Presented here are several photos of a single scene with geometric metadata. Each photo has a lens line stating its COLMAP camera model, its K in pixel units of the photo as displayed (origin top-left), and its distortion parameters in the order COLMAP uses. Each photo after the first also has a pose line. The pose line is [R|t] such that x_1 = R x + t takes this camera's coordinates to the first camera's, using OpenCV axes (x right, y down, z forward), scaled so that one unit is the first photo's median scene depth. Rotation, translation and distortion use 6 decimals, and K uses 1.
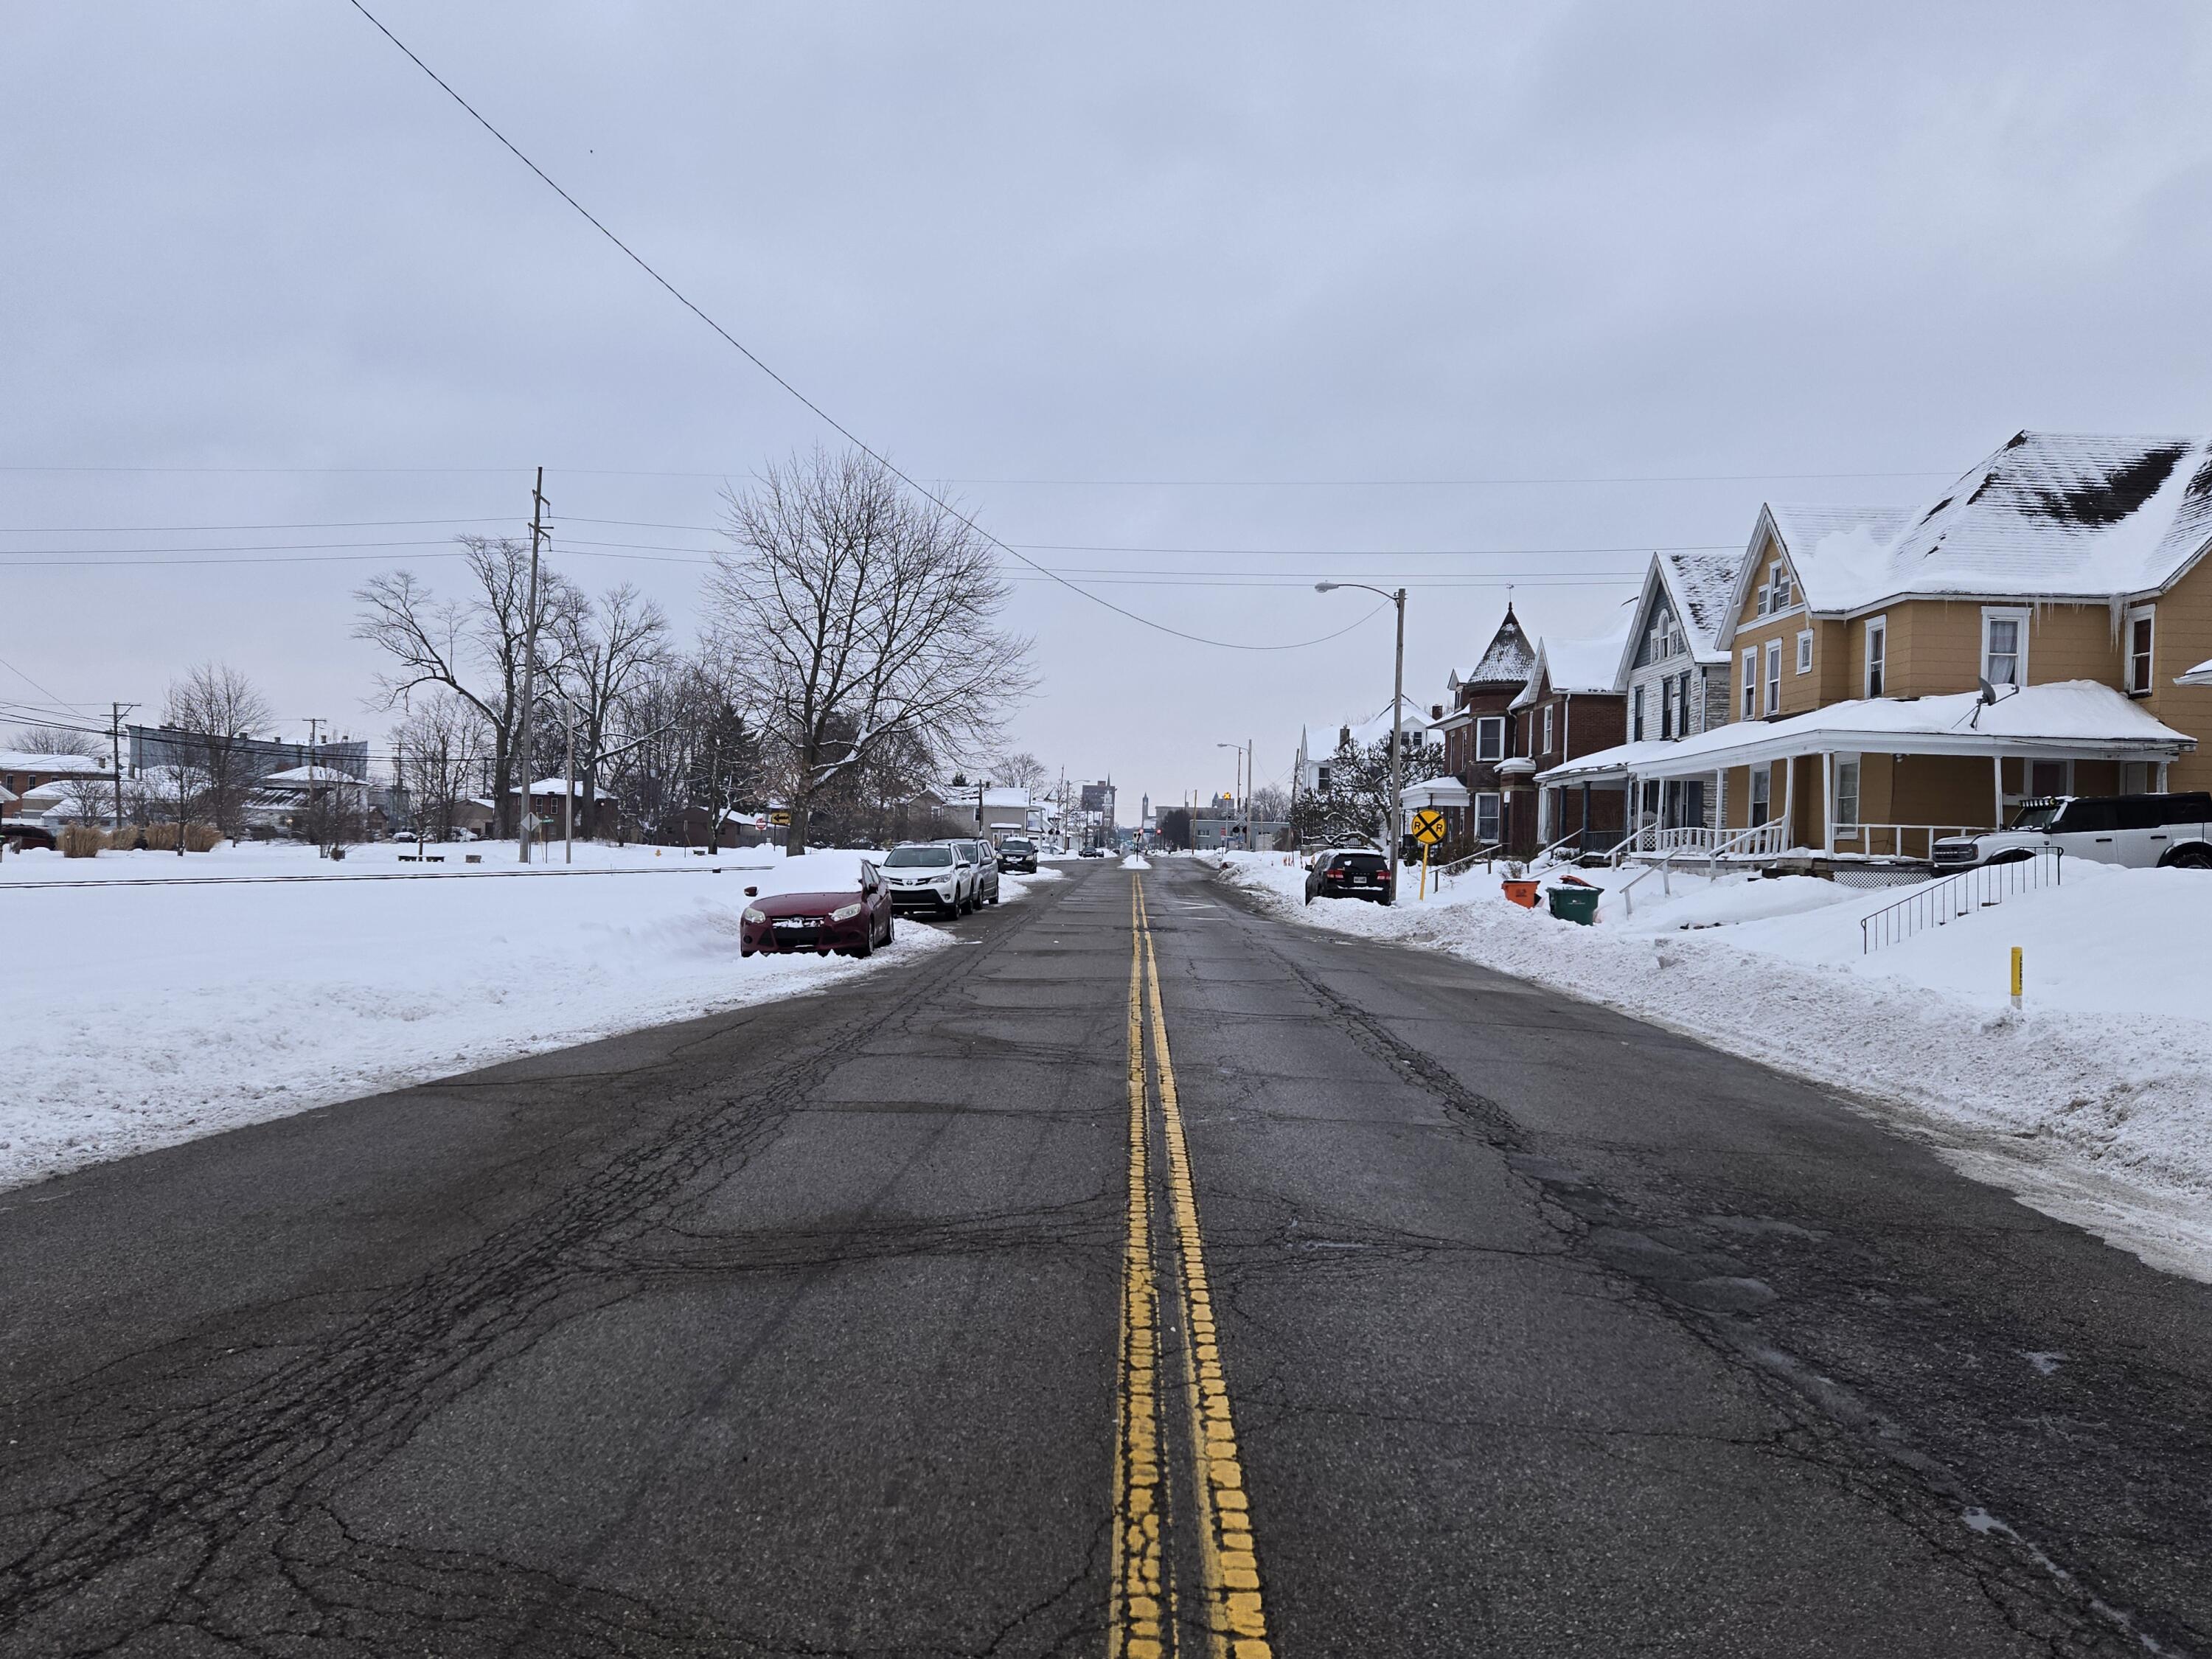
lens RADIAL K [[1497.6, 0, 1102.6], [0, 1497.6, 822.8], [0, 0, 1]] dist [0.028248, 0.009857]
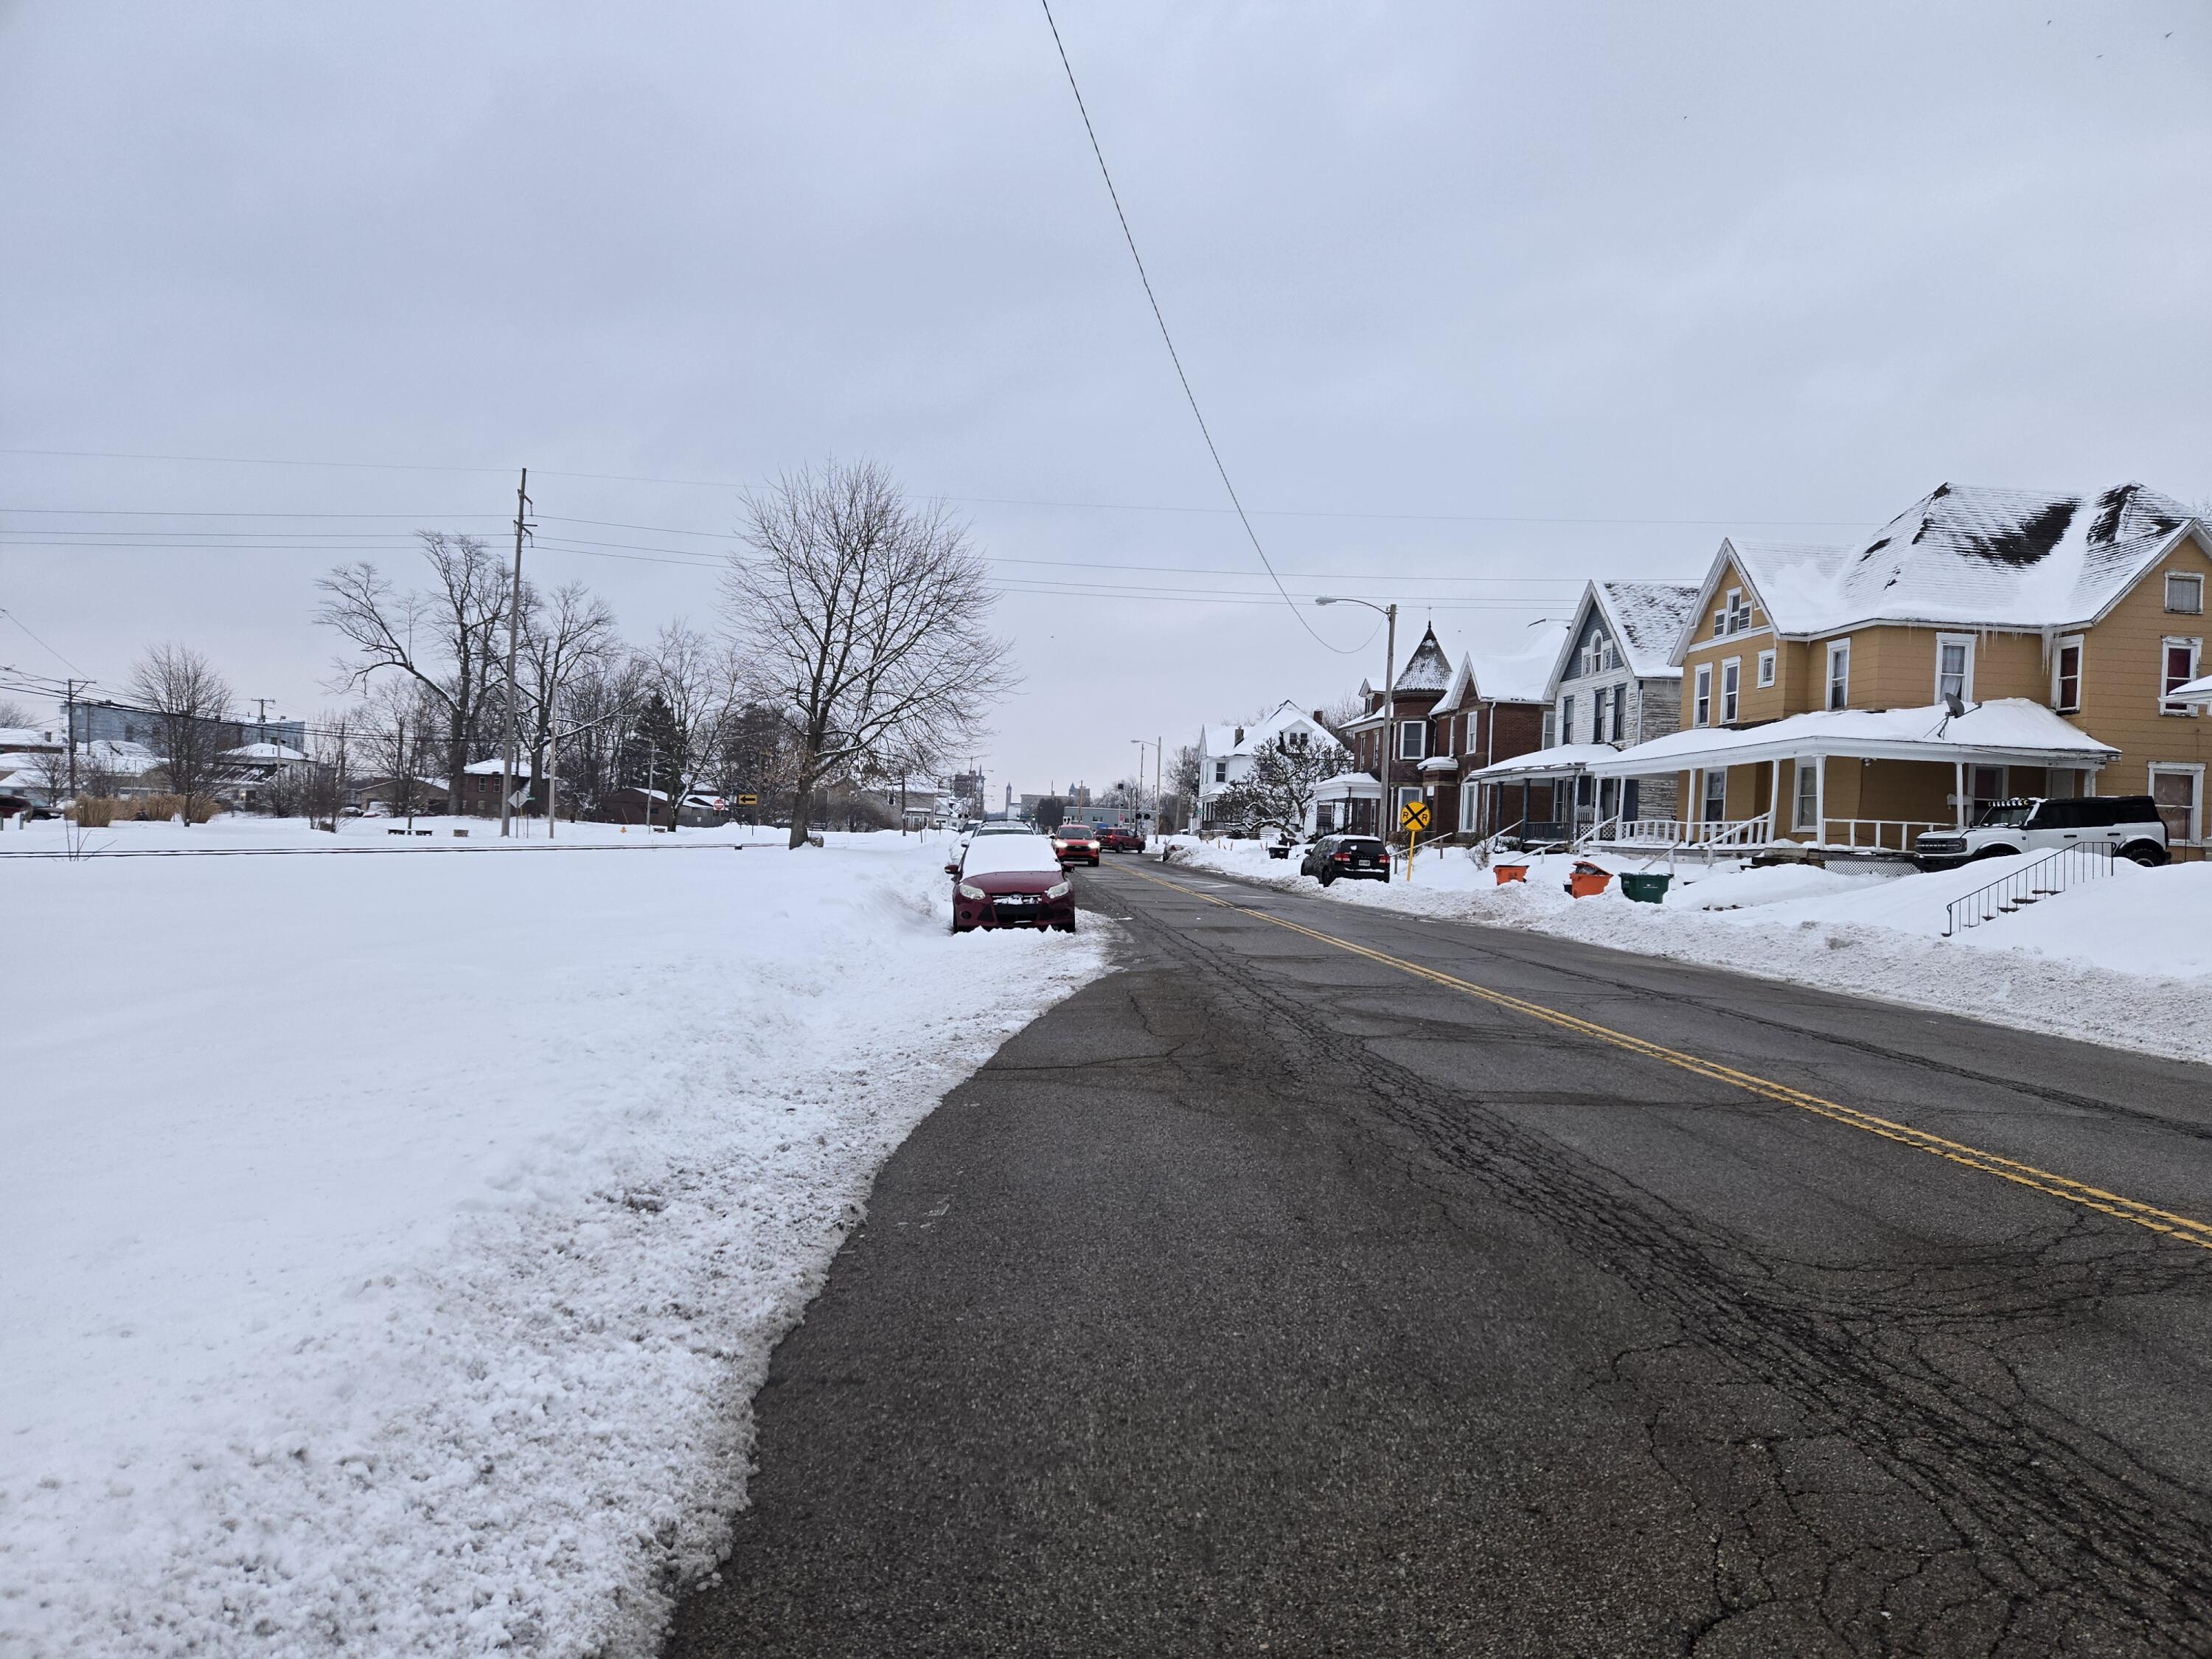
lens RADIAL K [[1313.4, 0, 1106.5], [0, 1313.4, 823.4], [0, 0, 1]] dist [0.044489, -0.018594]
pose [[0.995034, 0.013486, 0.098621, -0.116653], [-0.014576, 0.999840, 0.010342, 0.001189], [-0.098465, -0.011728, 0.995071, 0.037914]]
